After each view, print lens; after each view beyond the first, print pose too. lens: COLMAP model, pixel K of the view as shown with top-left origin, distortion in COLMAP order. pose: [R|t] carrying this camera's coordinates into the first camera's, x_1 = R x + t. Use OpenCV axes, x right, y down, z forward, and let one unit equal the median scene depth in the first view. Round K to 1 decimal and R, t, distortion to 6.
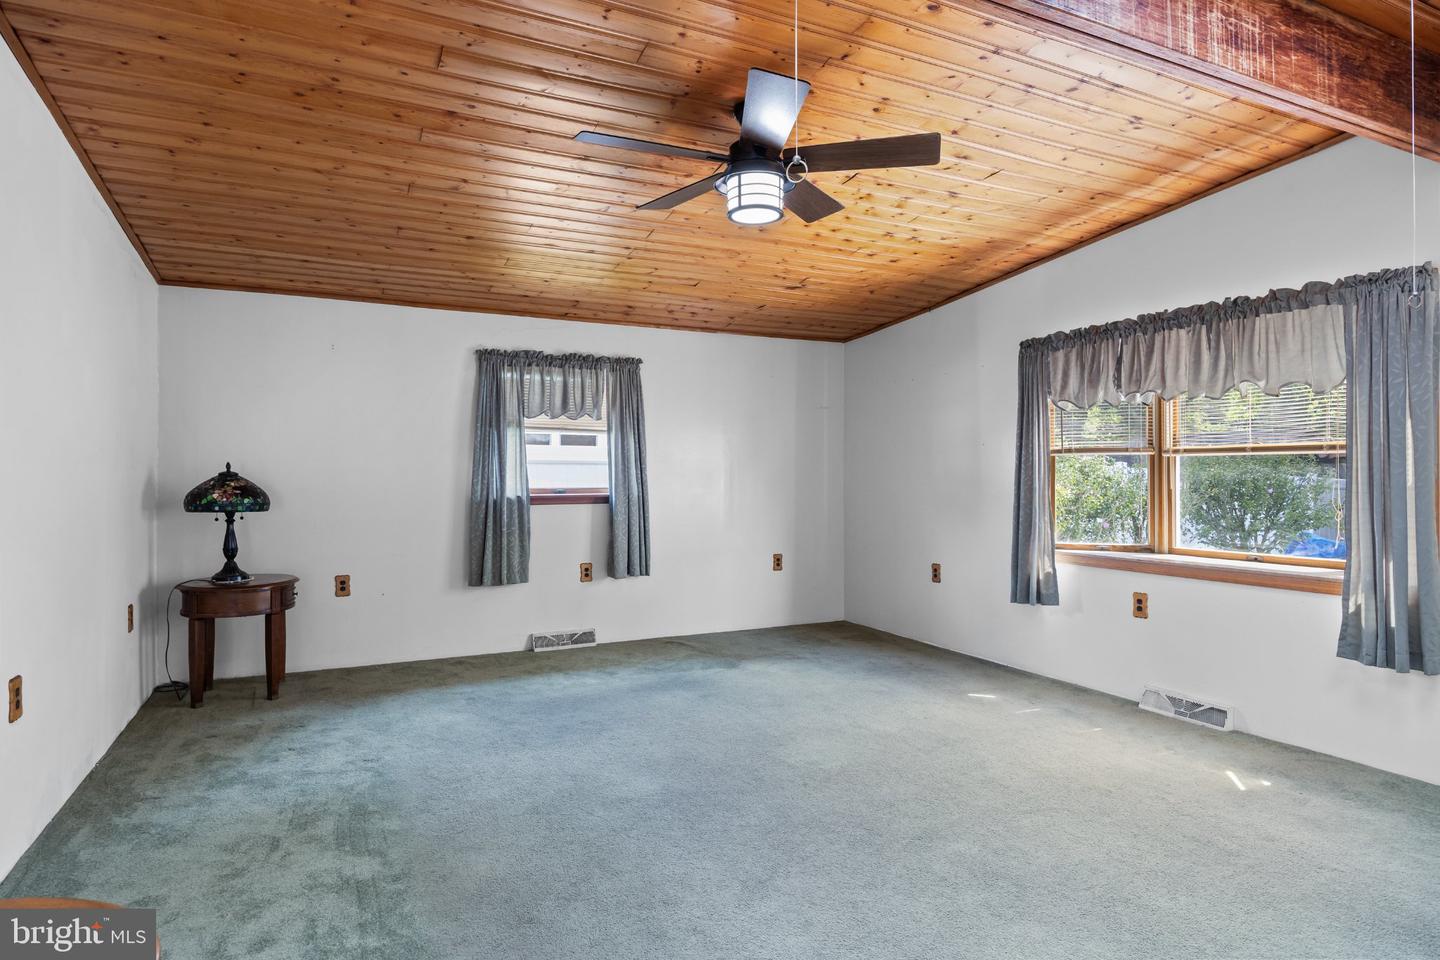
lens RADIAL K [[799.1, 0, 720.0], [0, 799.1, 480.0], [0, 0, 1]] dist [0.001188, 0.000134]
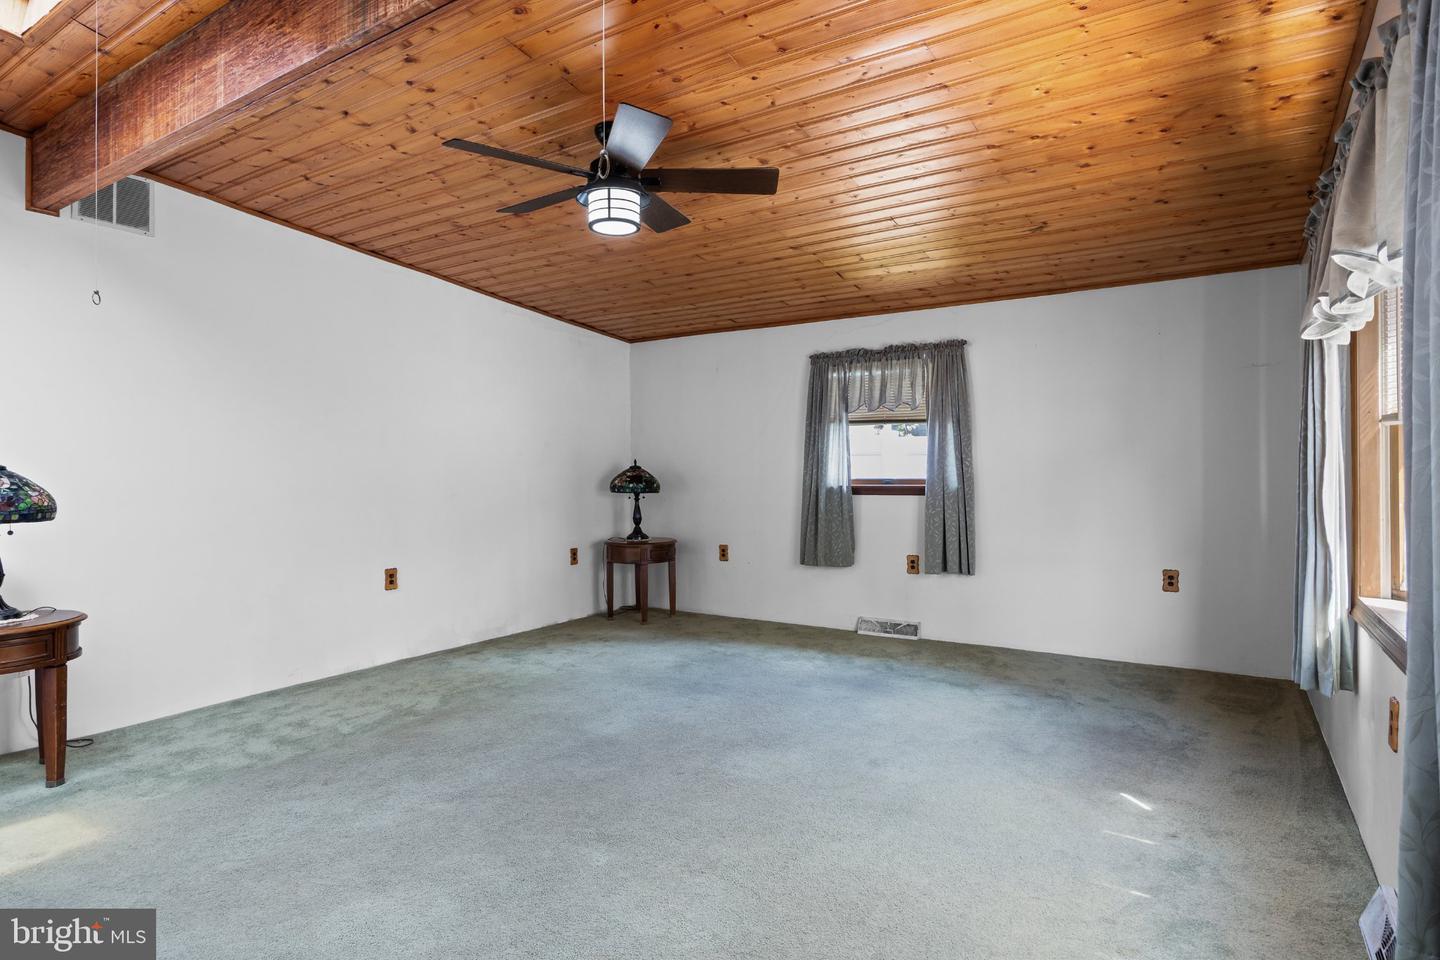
lens RADIAL K [[788.1, 0, 708.9], [0, 788.1, 474.9], [0, 0, 1]] dist [-0.005026, 0.000206]
pose [[0.517147, 0.006835, -0.855869, 0.683934], [0.003330, 0.999944, 0.009998, -0.007276], [0.855890, -0.008021, 0.517096, 0.357699]]
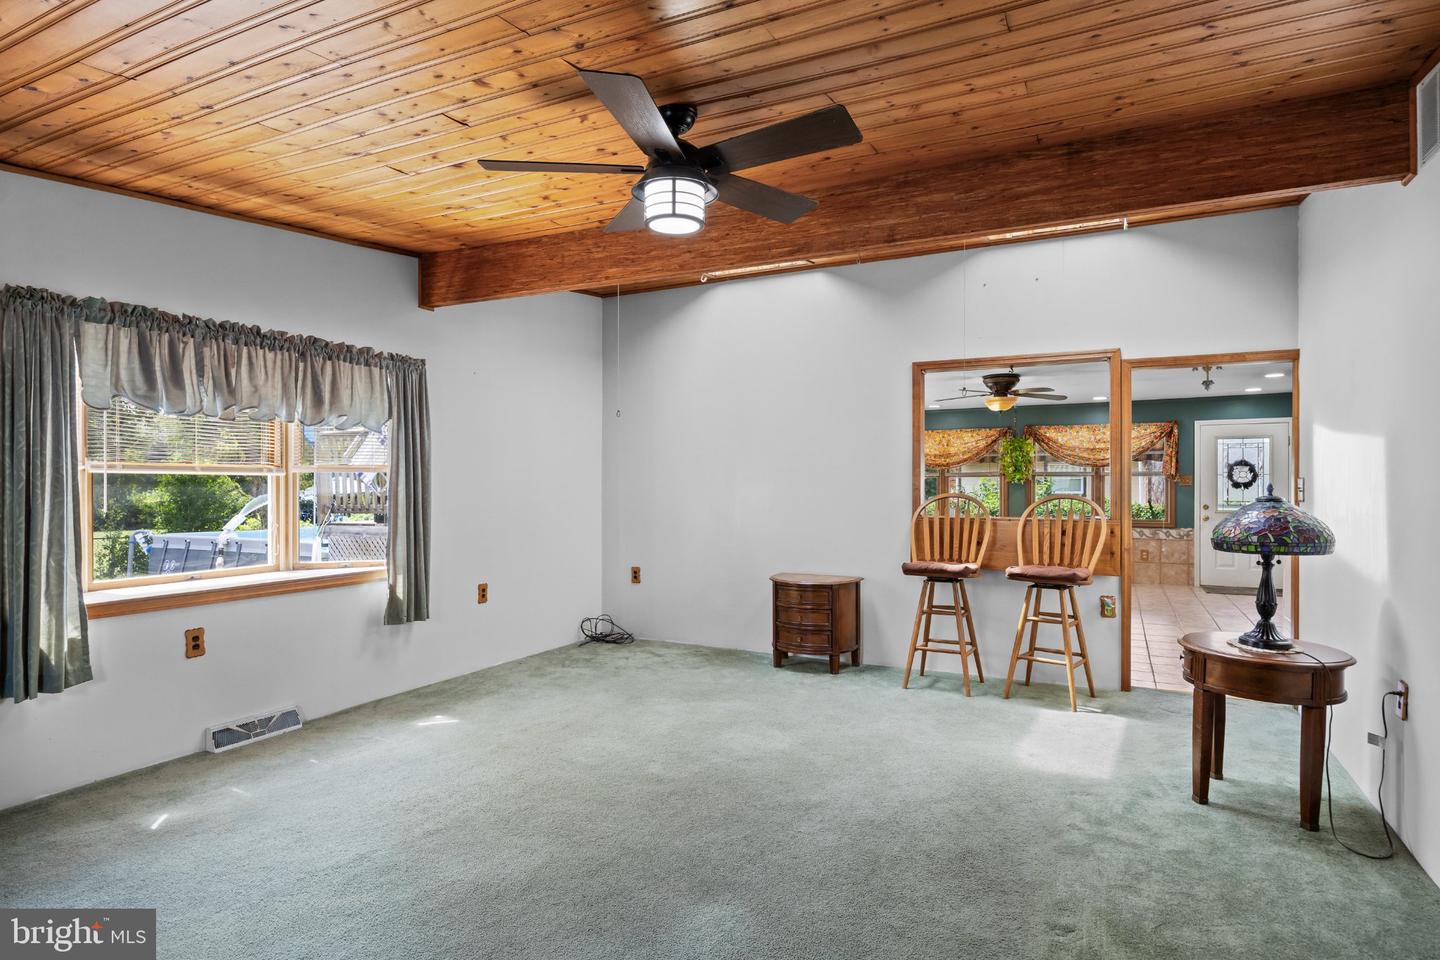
lens RADIAL K [[788.1, 0, 708.9], [0, 788.1, 474.9], [0, 0, 1]] dist [-0.005026, 0.000206]
pose [[-0.604470, 0.011291, 0.796548, -0.468556], [0.006784, 0.999936, -0.009026, -0.015090], [-0.796599, -0.000052, -0.604508, 0.990306]]
